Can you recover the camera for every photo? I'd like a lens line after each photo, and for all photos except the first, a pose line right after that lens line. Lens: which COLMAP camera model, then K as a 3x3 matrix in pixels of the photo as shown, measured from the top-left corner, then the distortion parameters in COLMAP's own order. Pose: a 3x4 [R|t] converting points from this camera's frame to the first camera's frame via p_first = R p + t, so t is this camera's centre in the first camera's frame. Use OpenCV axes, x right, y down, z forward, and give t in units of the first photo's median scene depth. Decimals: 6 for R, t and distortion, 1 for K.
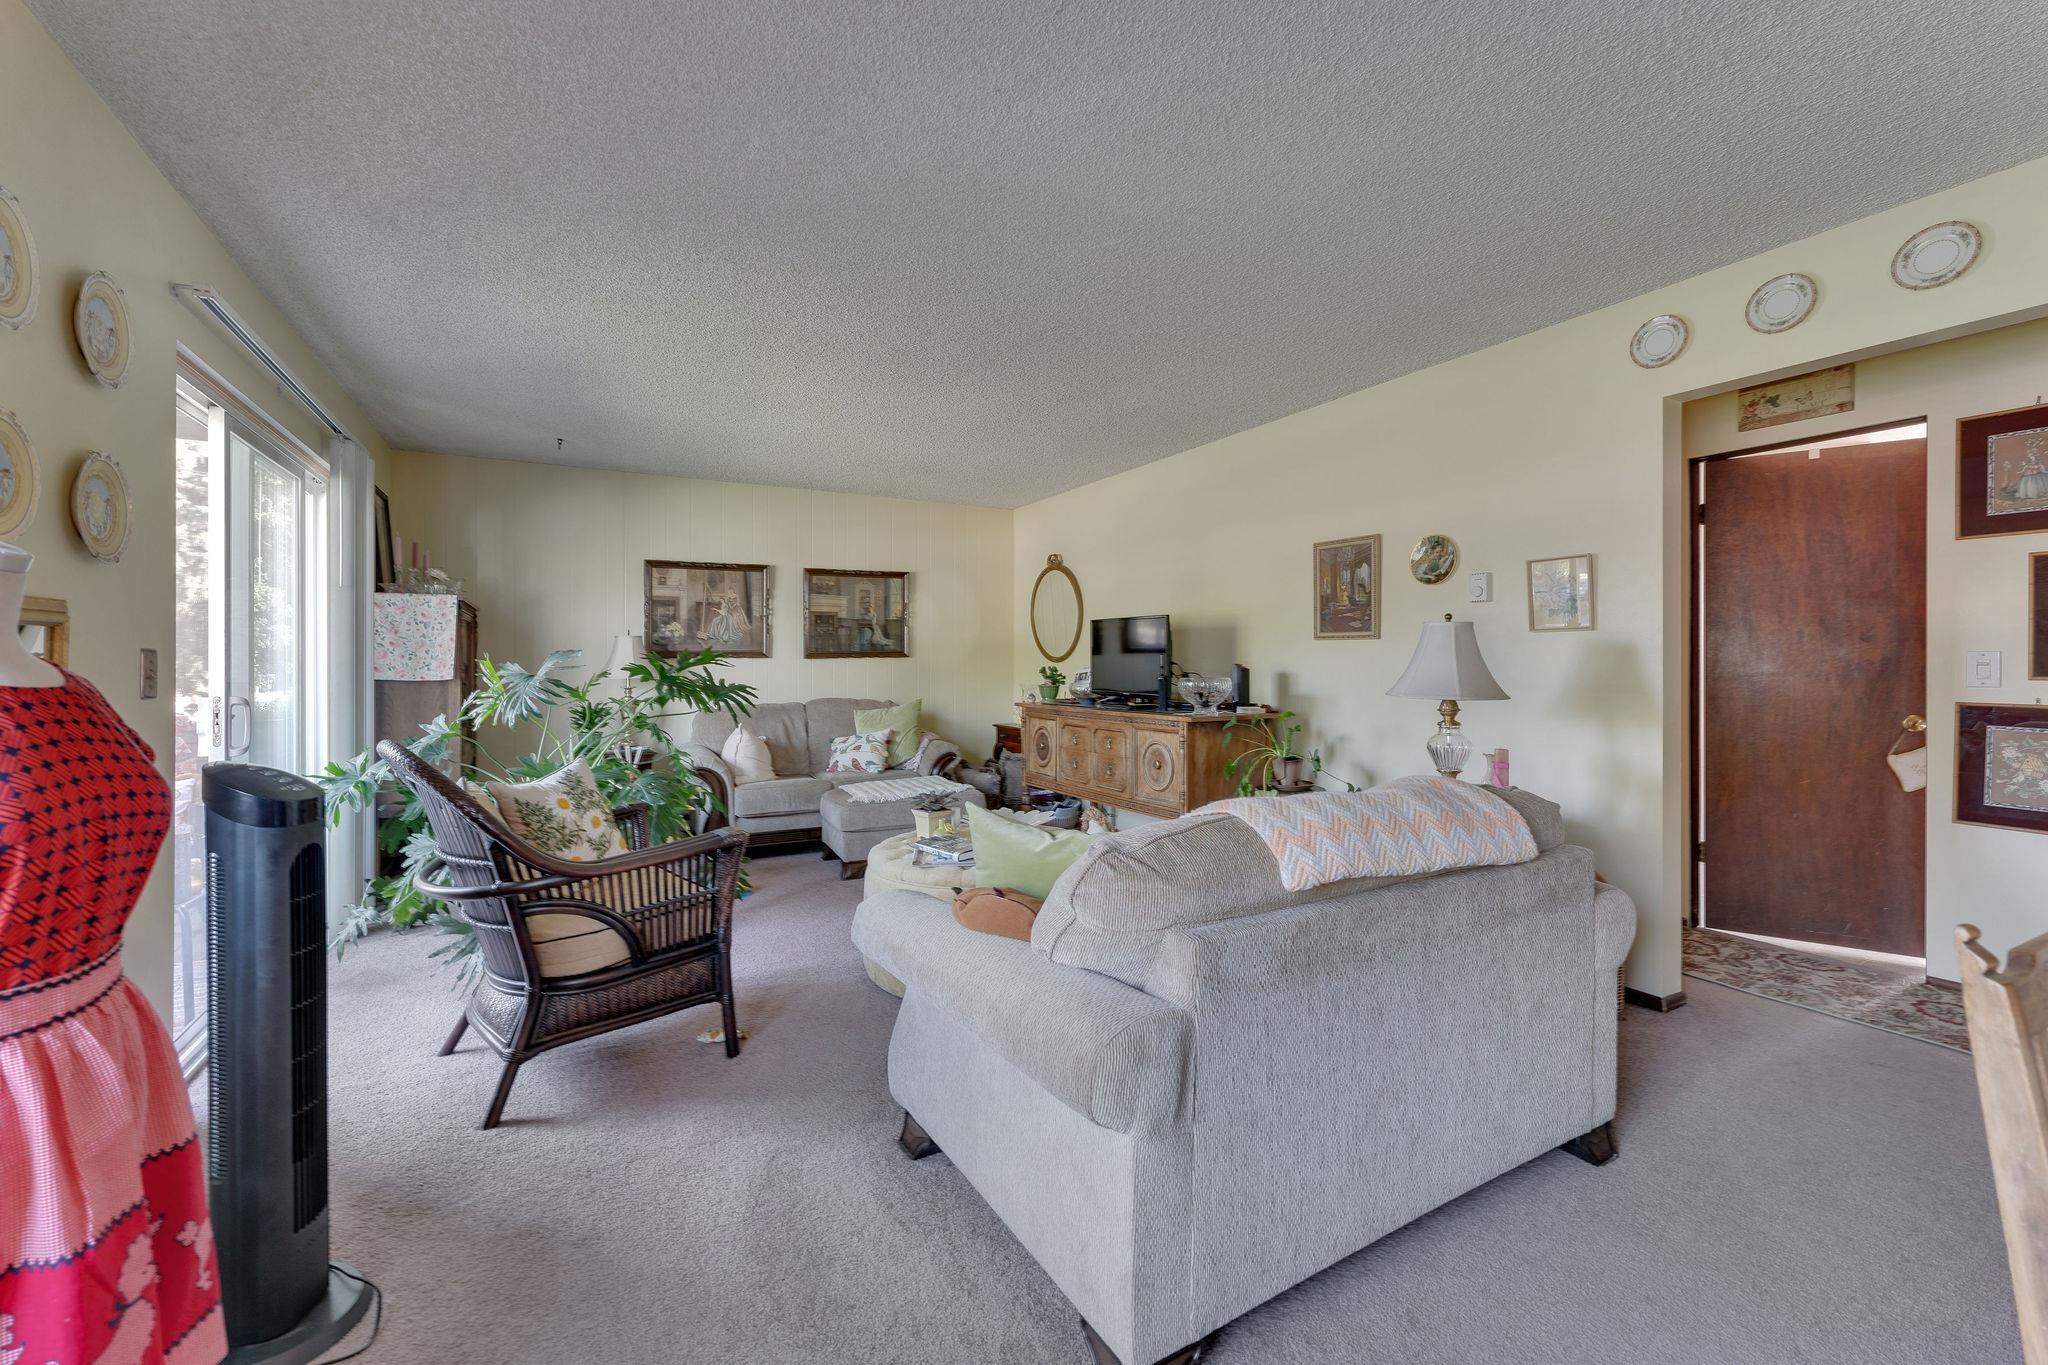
lens RADIAL K [[840.6, 0, 1020.2], [0, 840.6, 668.1], [0, 0, 1]] dist [0.002742, -0.000494]
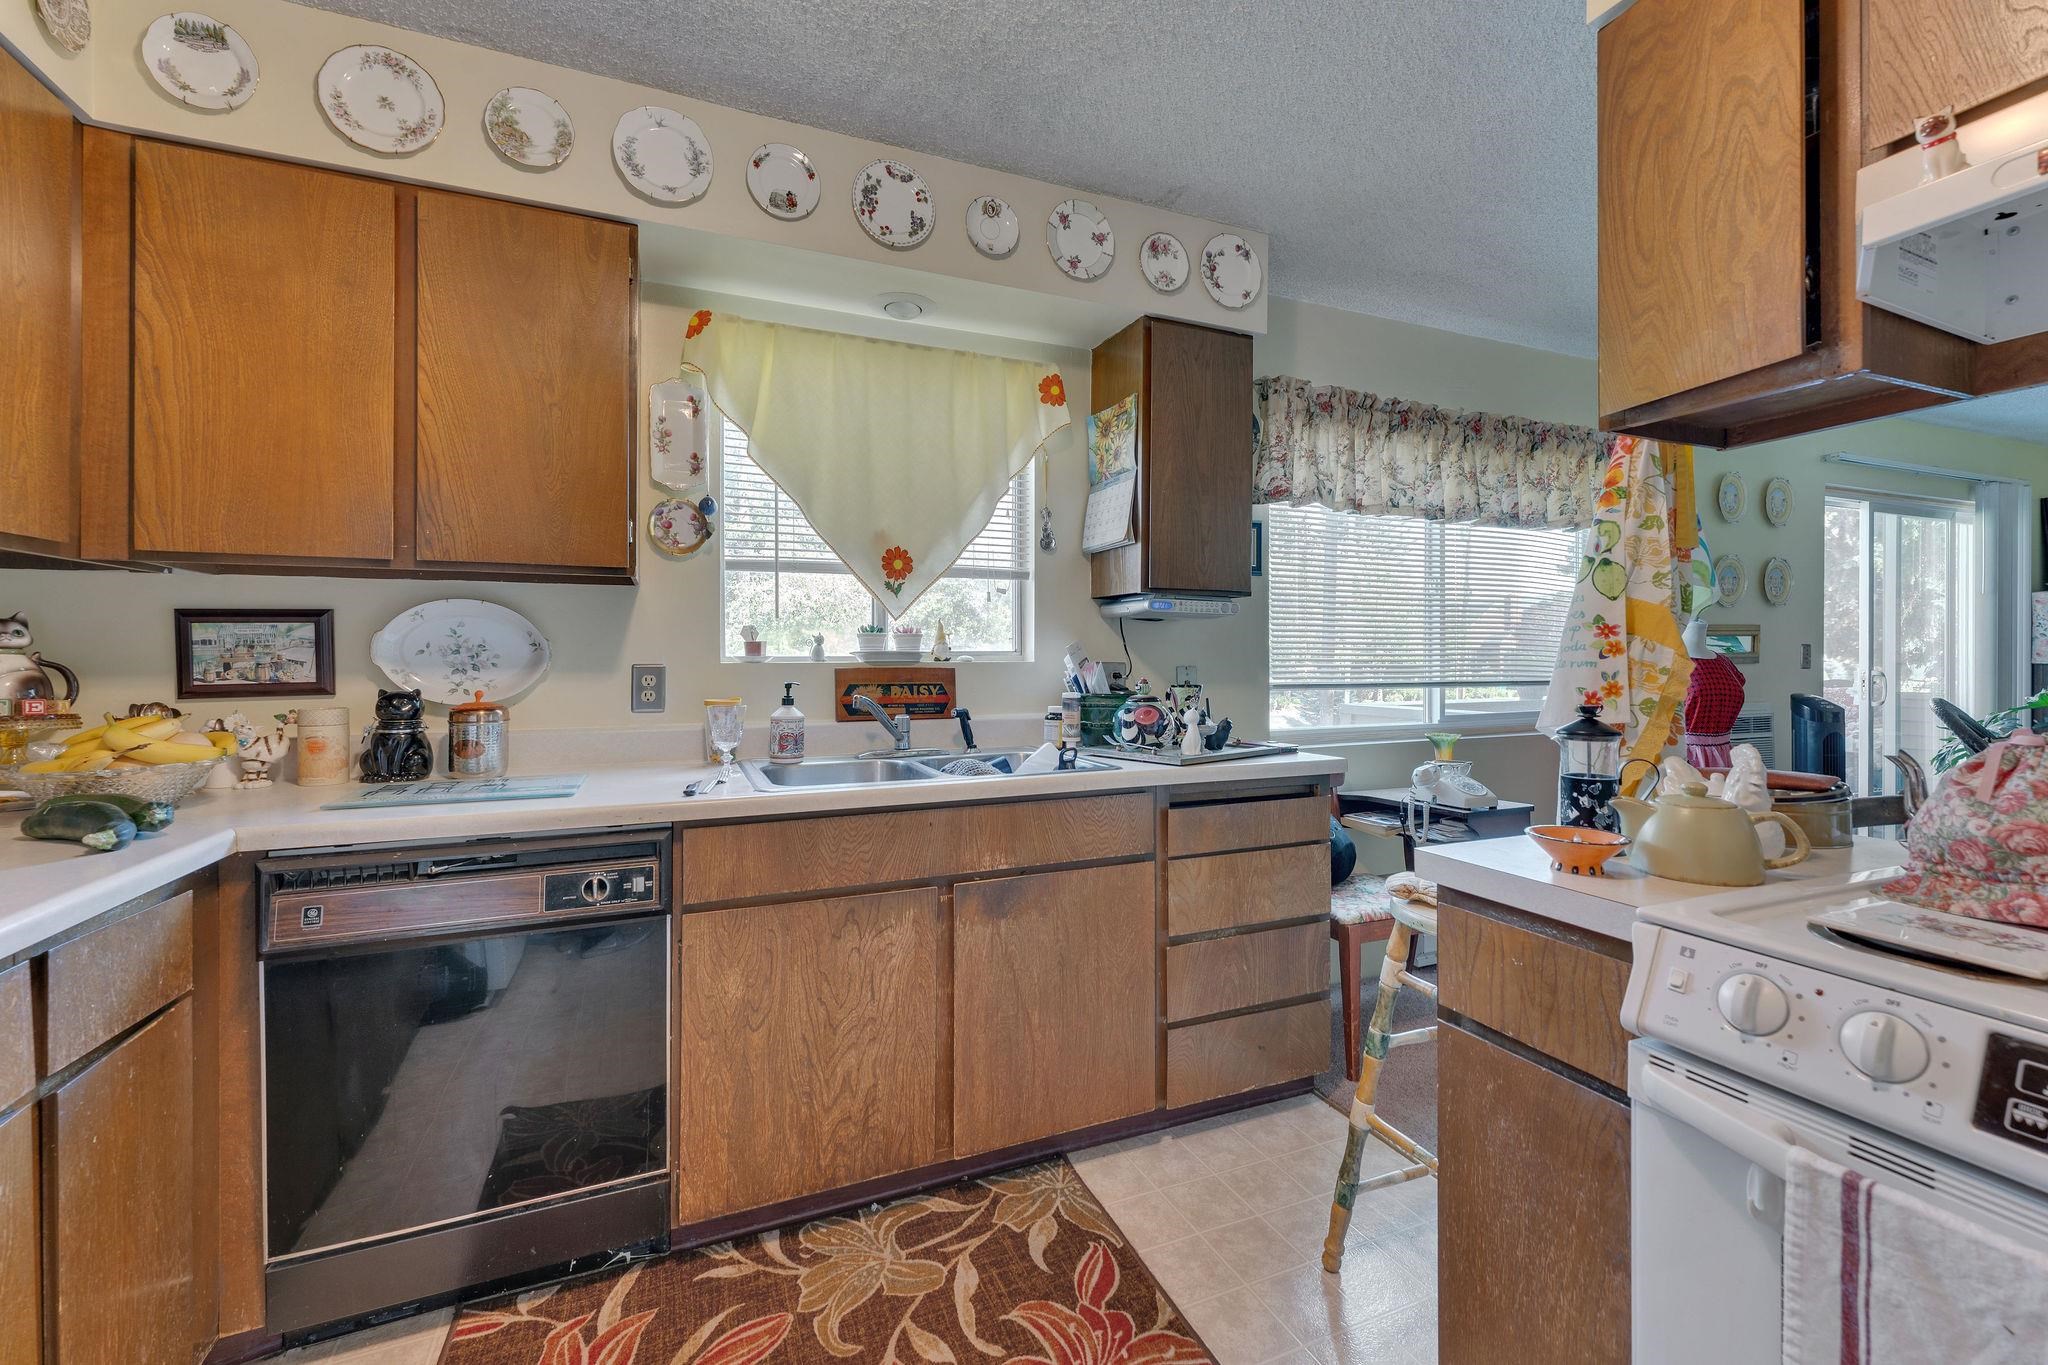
lens RADIAL K [[840.6, 0, 1025.4], [0, 840.6, 648.0], [0, 0, 1]] dist [0.002742, -0.000494]
pose [[-0.094405, -0.003227, -0.995529, 0.608421], [-0.003046, 0.999991, -0.002952, -0.001131], [0.995529, 0.002754, -0.094414, -0.356144]]
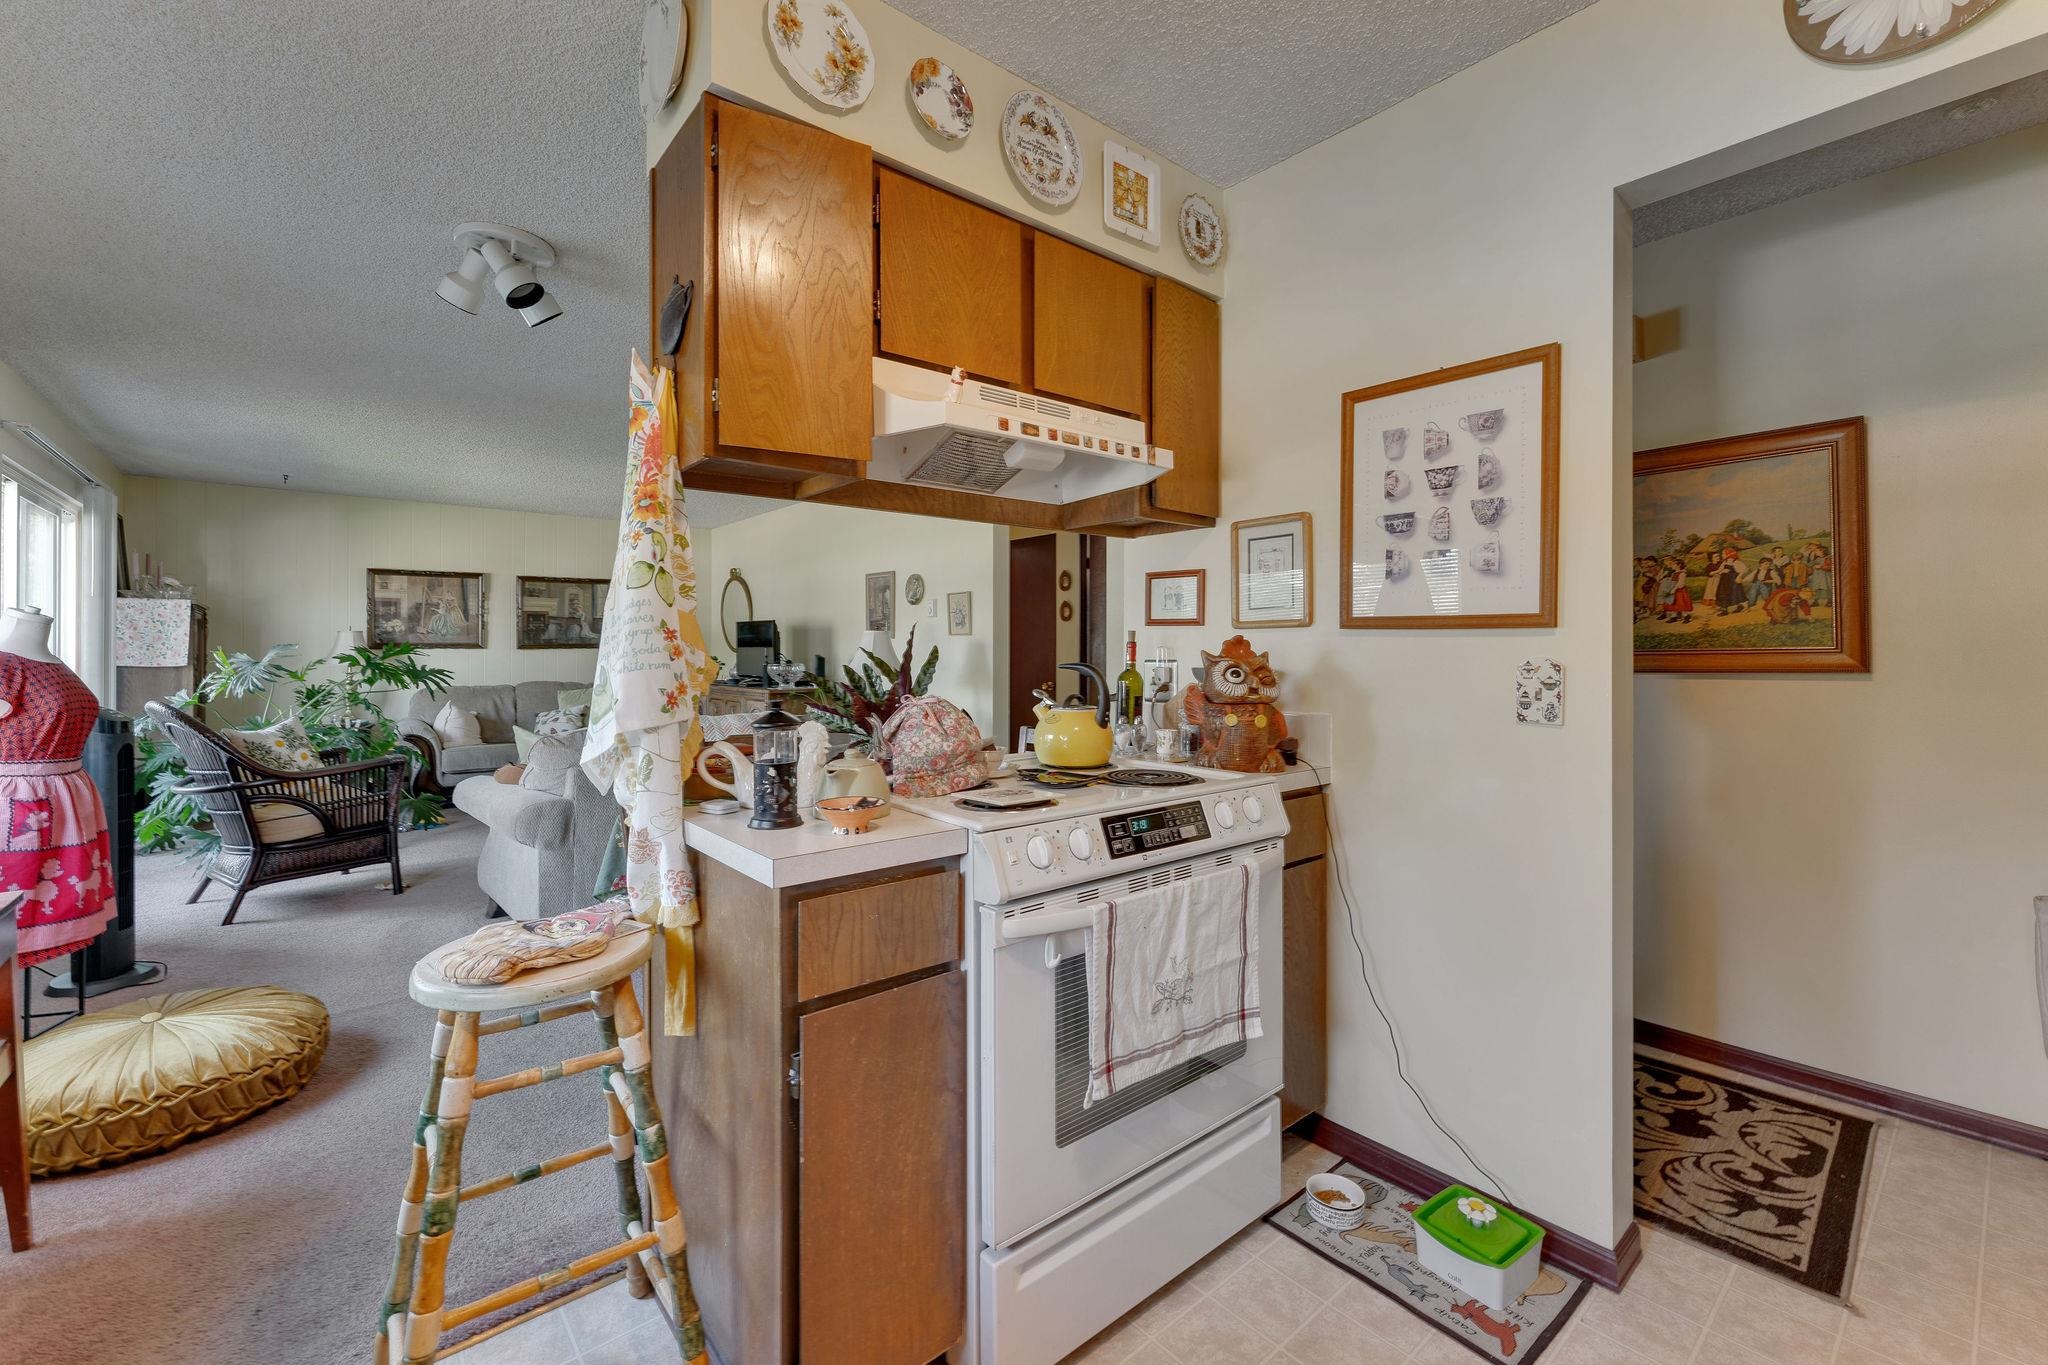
lens RADIAL K [[840.6, 0, 1013.8], [0, 840.6, 653.5], [0, 0, 1]] dist [0.002742, -0.000494]
pose [[0.979691, 0.001702, 0.200504, 0.322287], [-0.000795, 0.999989, -0.004606, -0.000124], [-0.200510, 0.004353, 0.979682, -0.542391]]
